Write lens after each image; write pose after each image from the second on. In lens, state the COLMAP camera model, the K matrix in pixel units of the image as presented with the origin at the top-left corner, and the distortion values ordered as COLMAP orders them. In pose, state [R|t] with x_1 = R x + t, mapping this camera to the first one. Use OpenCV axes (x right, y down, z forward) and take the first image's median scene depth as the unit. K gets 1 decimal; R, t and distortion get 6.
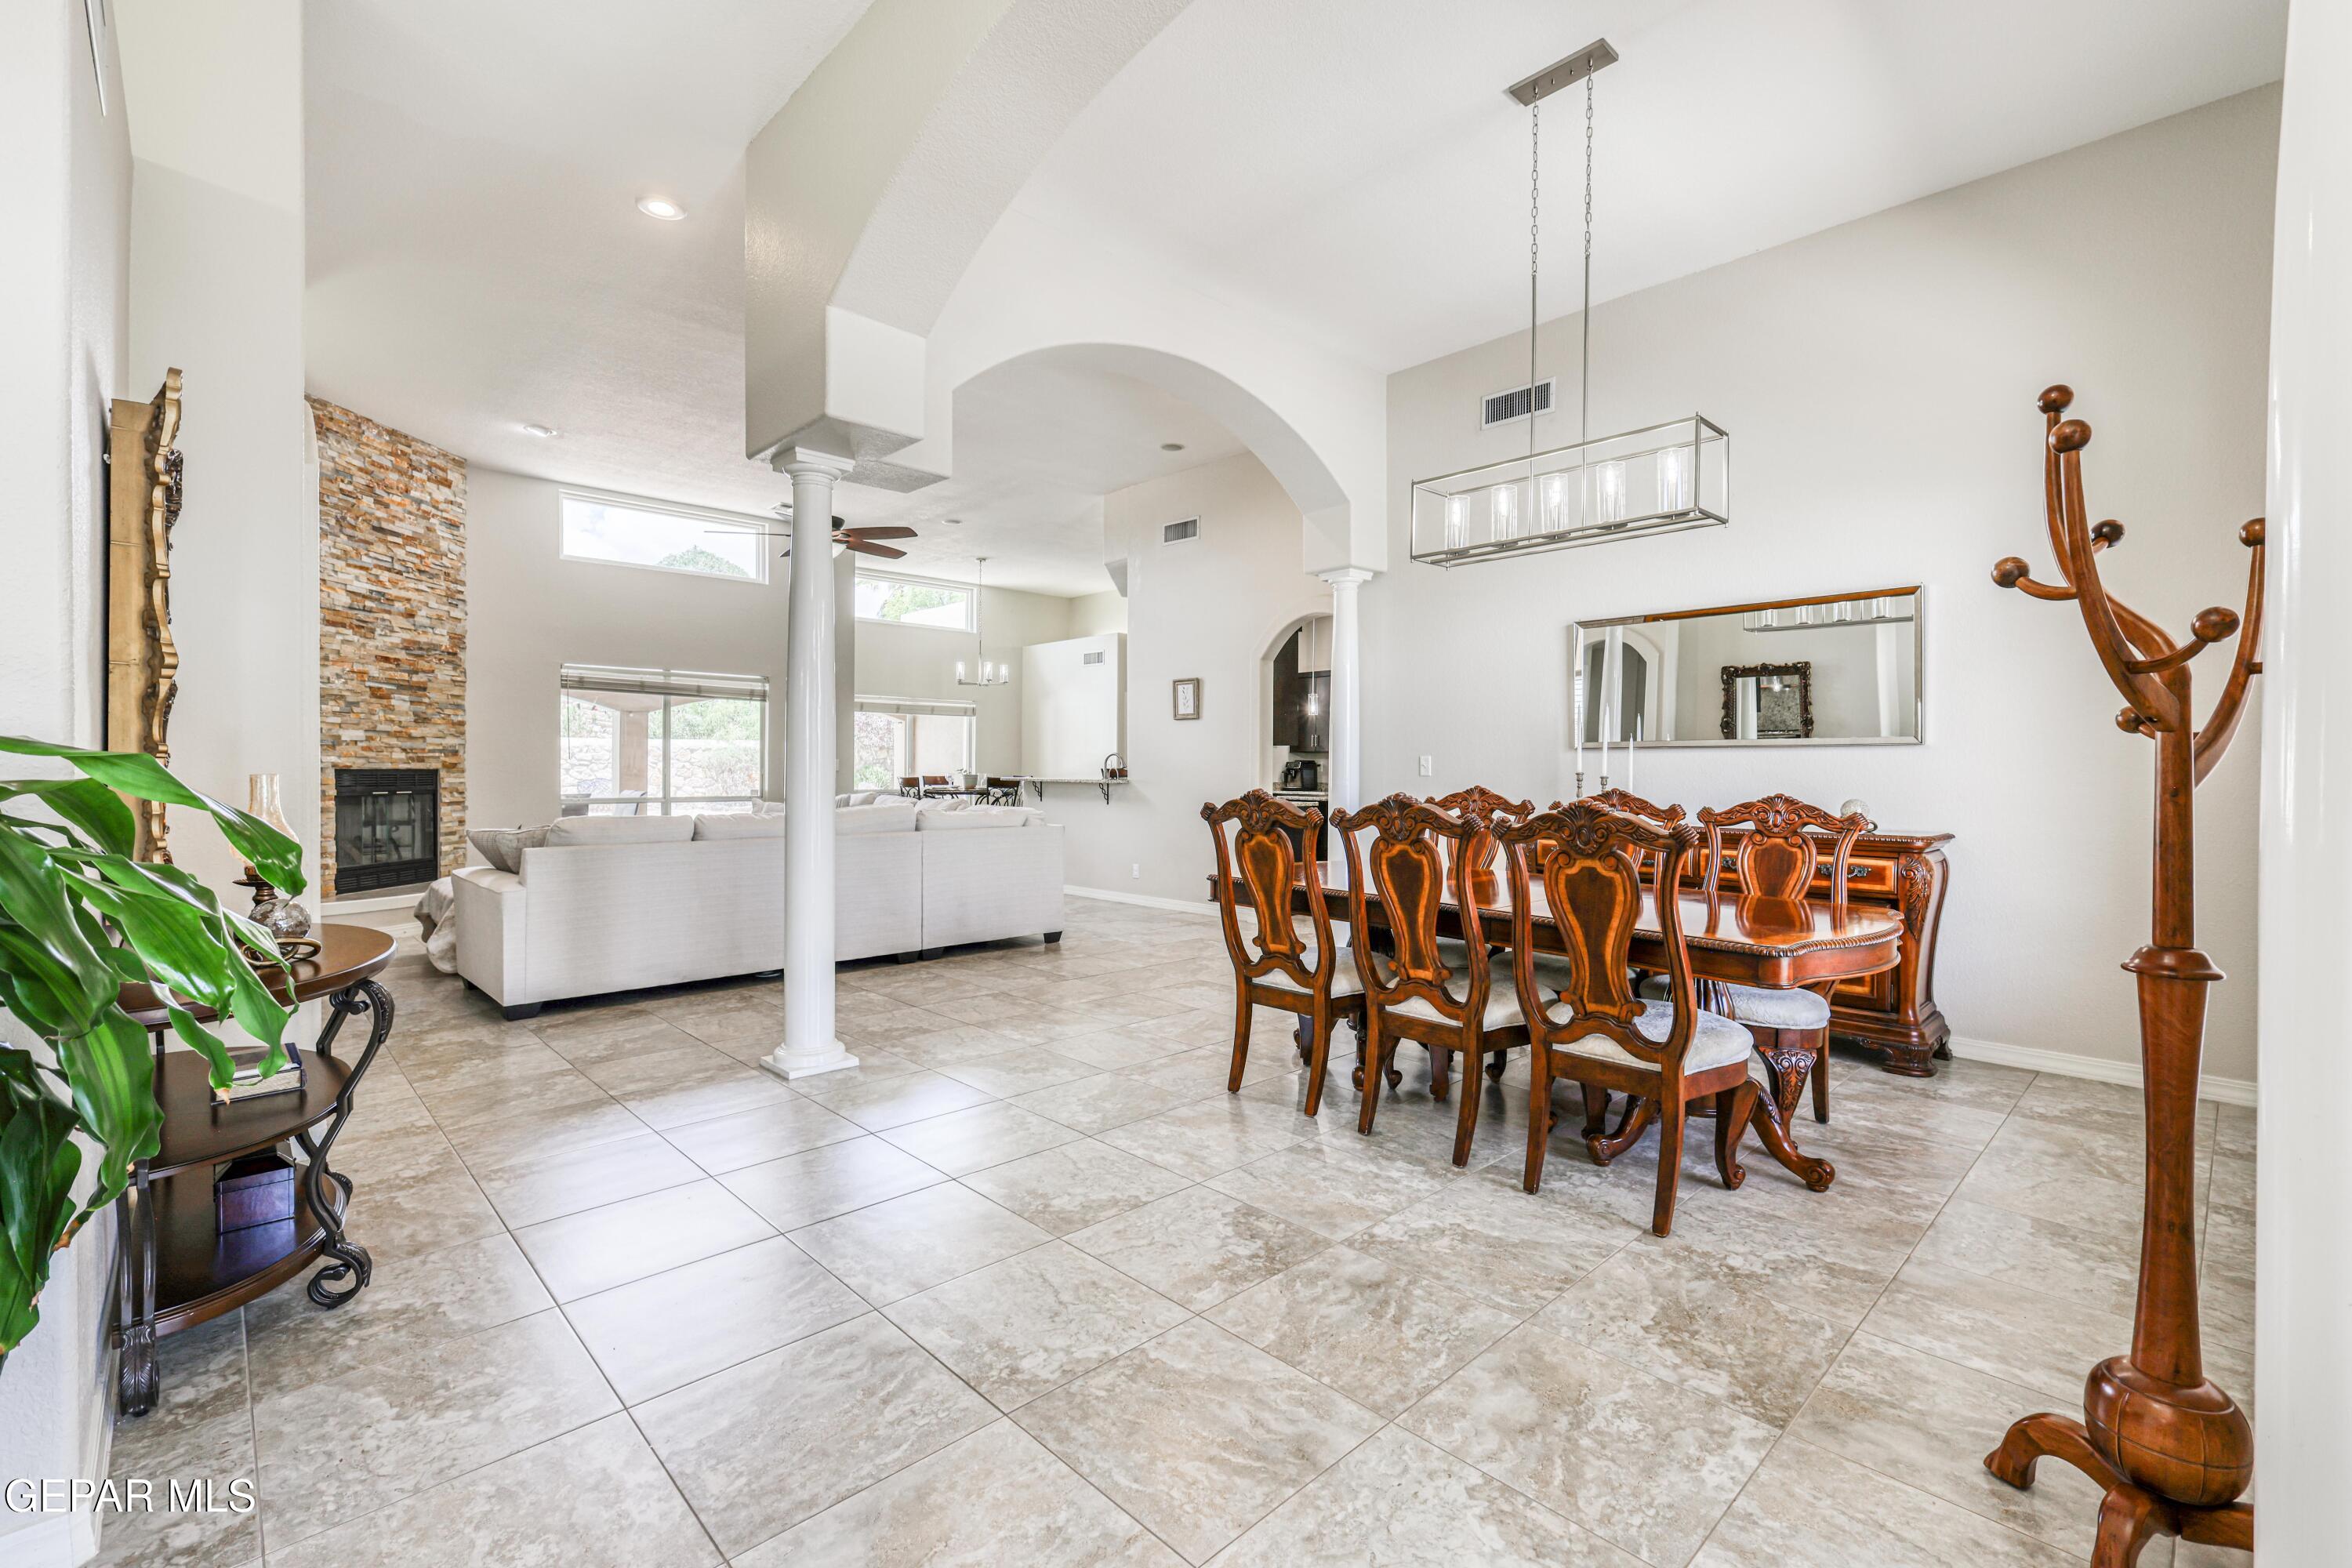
lens RADIAL K [[1038.6, 0, 1138.6], [0, 1038.6, 787.5], [0, 0, 1]] dist [0.000333, 0.000189]
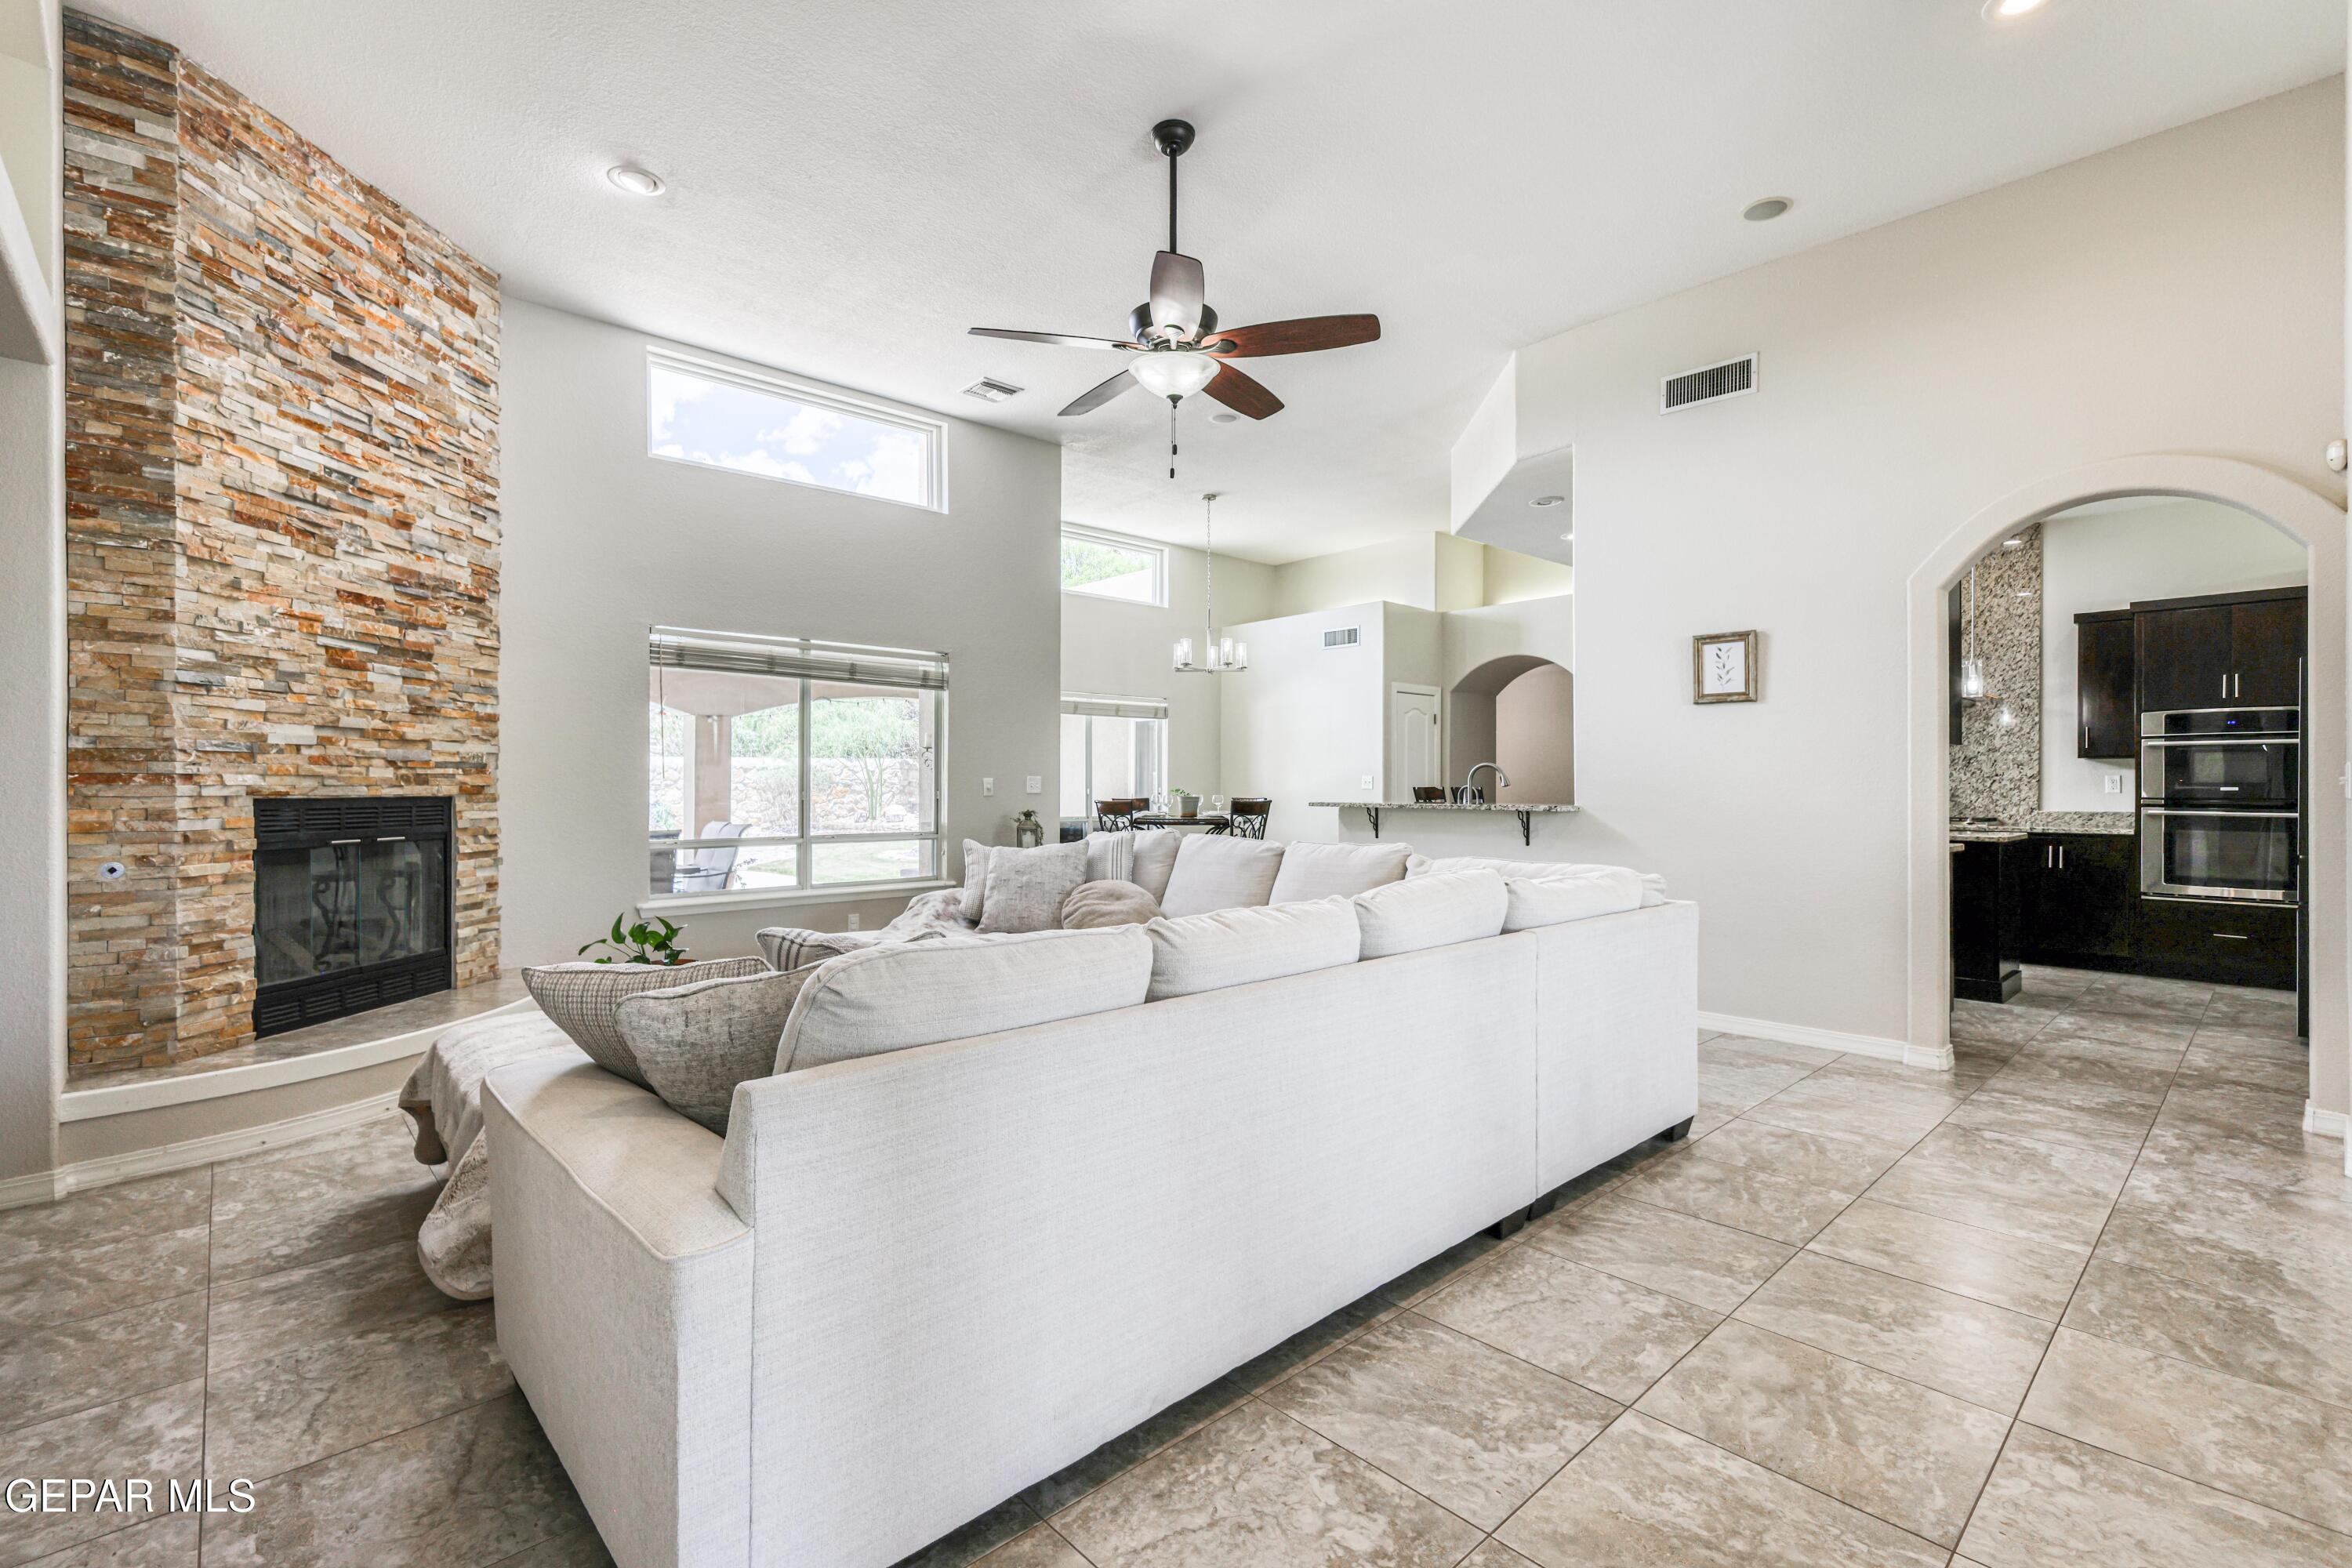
lens RADIAL K [[1023.5, 0, 1143.3], [0, 1023.5, 791.7], [0, 0, 1]] dist [0.000046, 0.000220]
pose [[0.999970, -0.007319, -0.002339, -0.298392], [0.007289, 0.999895, -0.012556, -0.010705], [0.002431, 0.012539, 0.999918, 0.446223]]
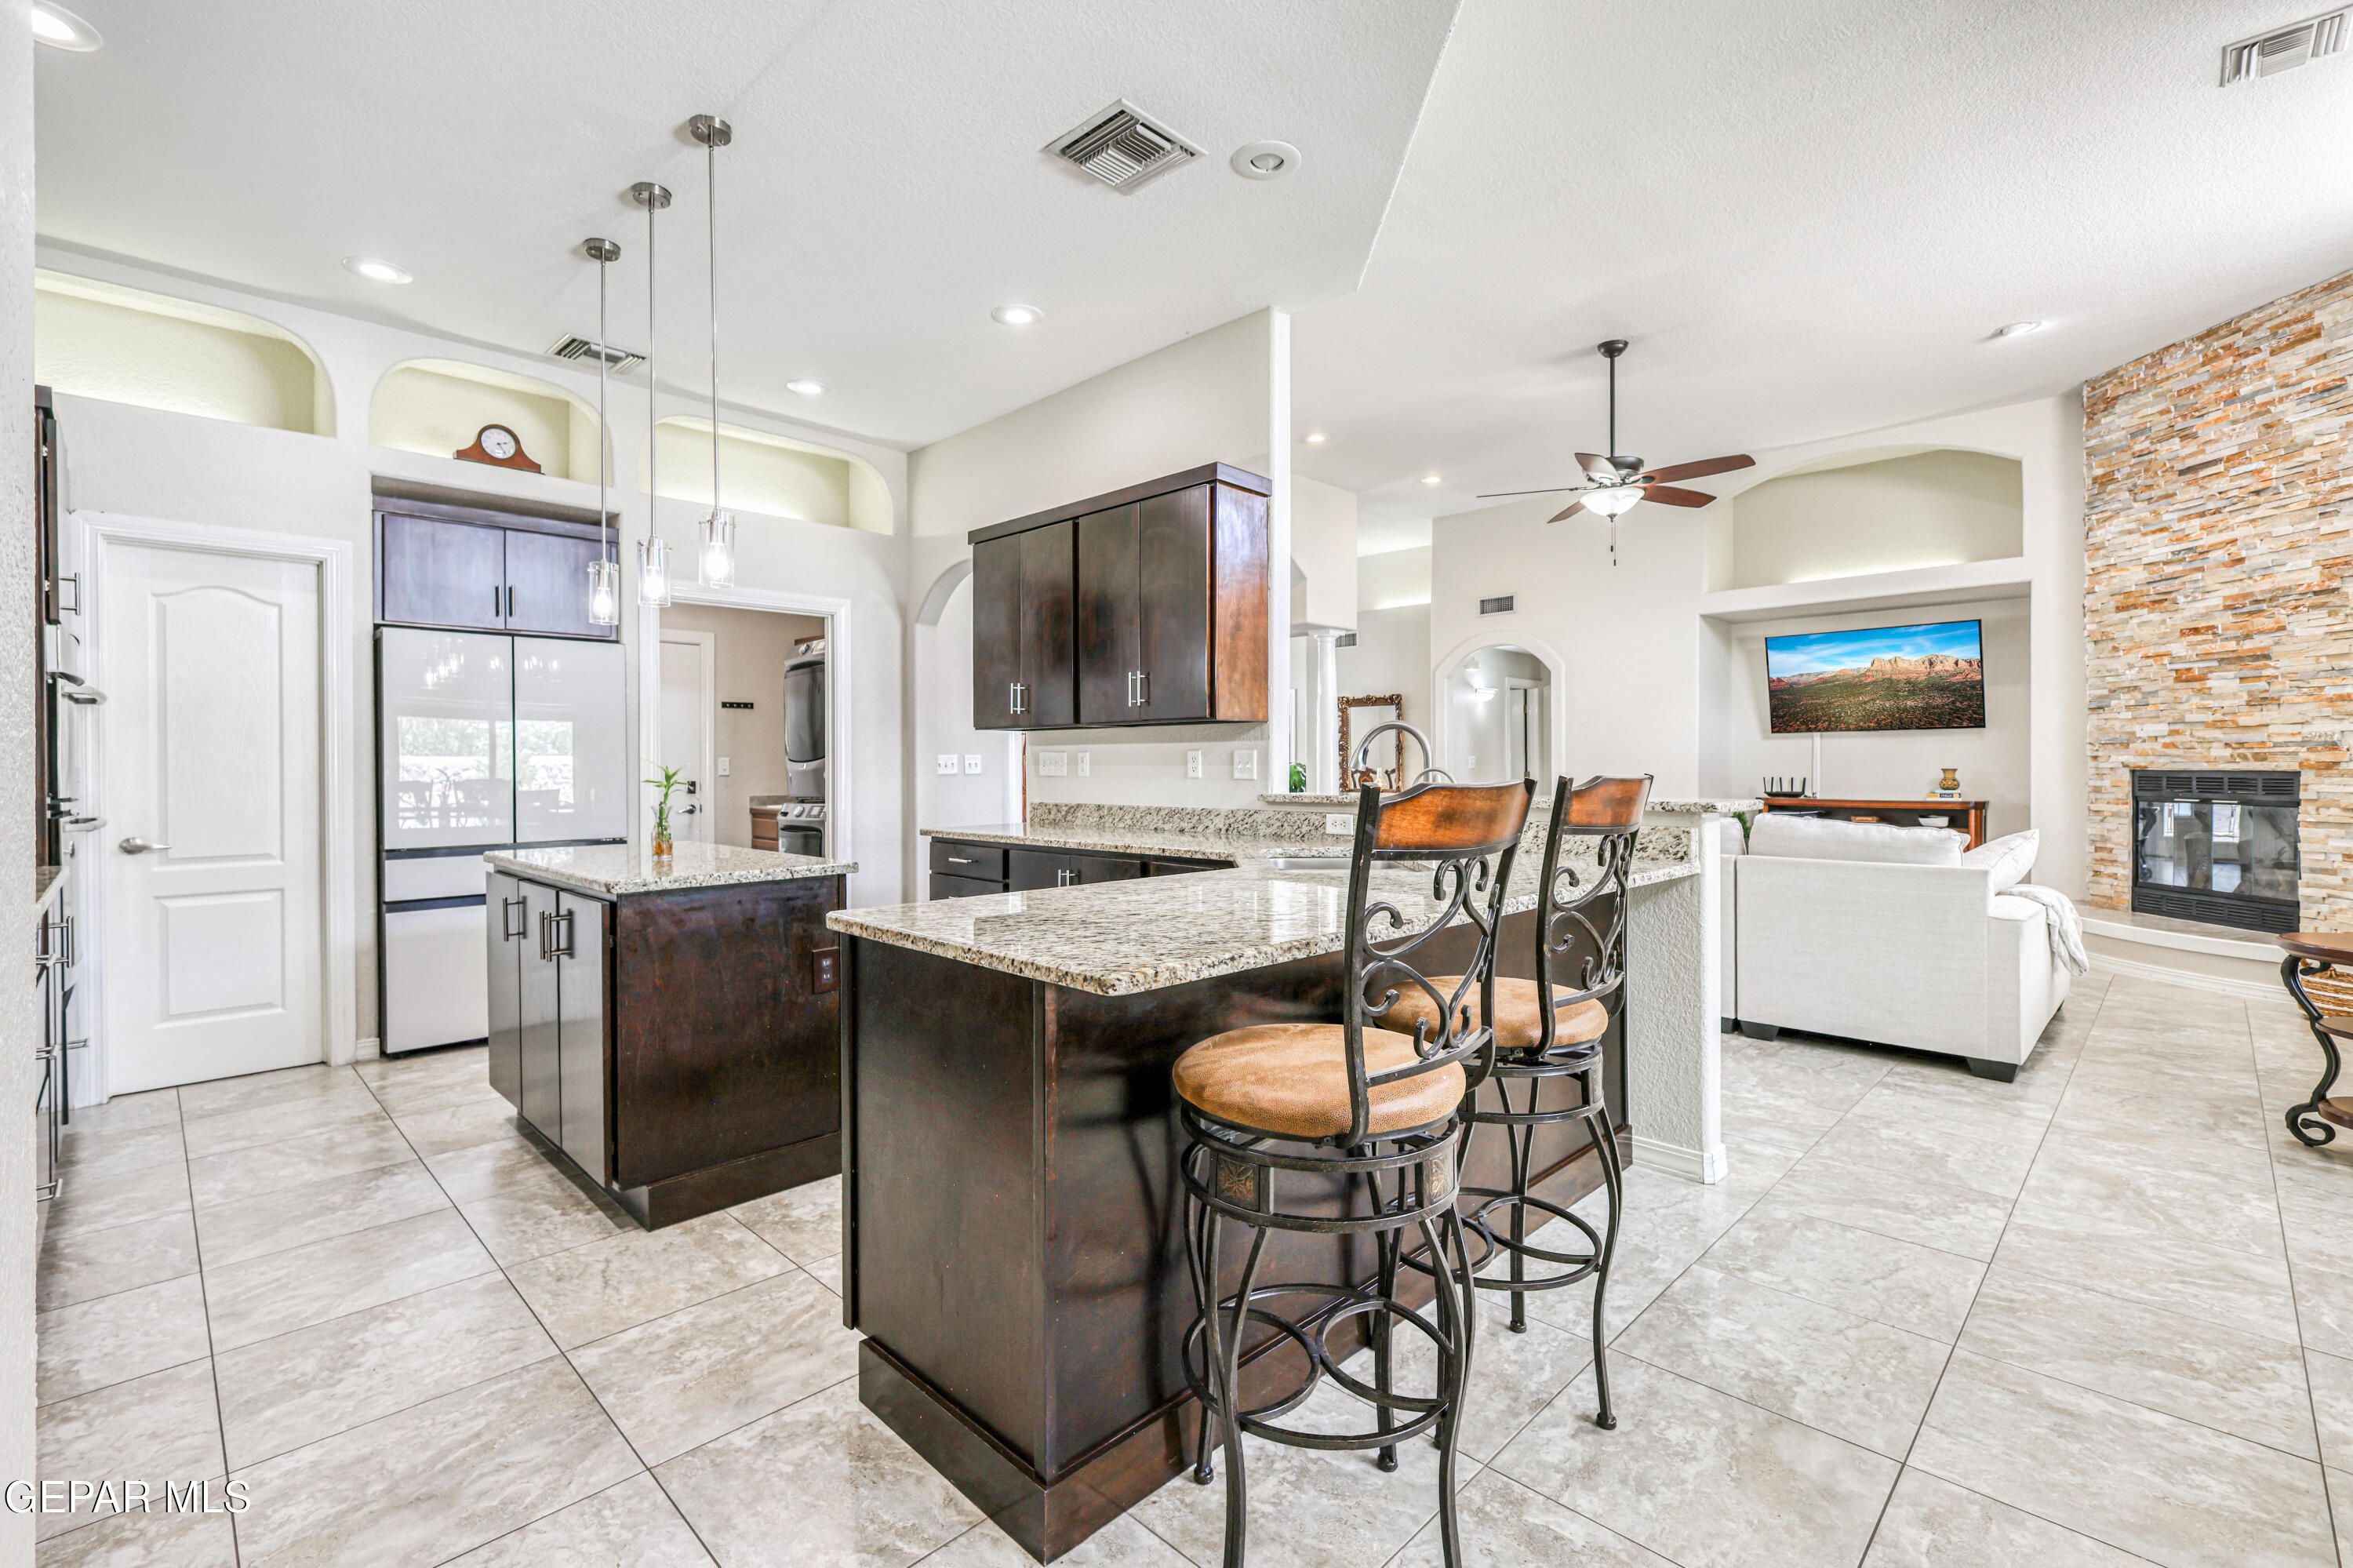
lens RADIAL K [[1024.0, 0, 1143.9], [0, 1024.0, 765.3], [0, 0, 1]] dist [0.000046, 0.000220]
pose [[-0.999734, -0.003368, -0.022832, 0.085151], [-0.003846, 0.999774, 0.020900, -0.033676], [0.022757, 0.020982, -0.999521, 1.703386]]
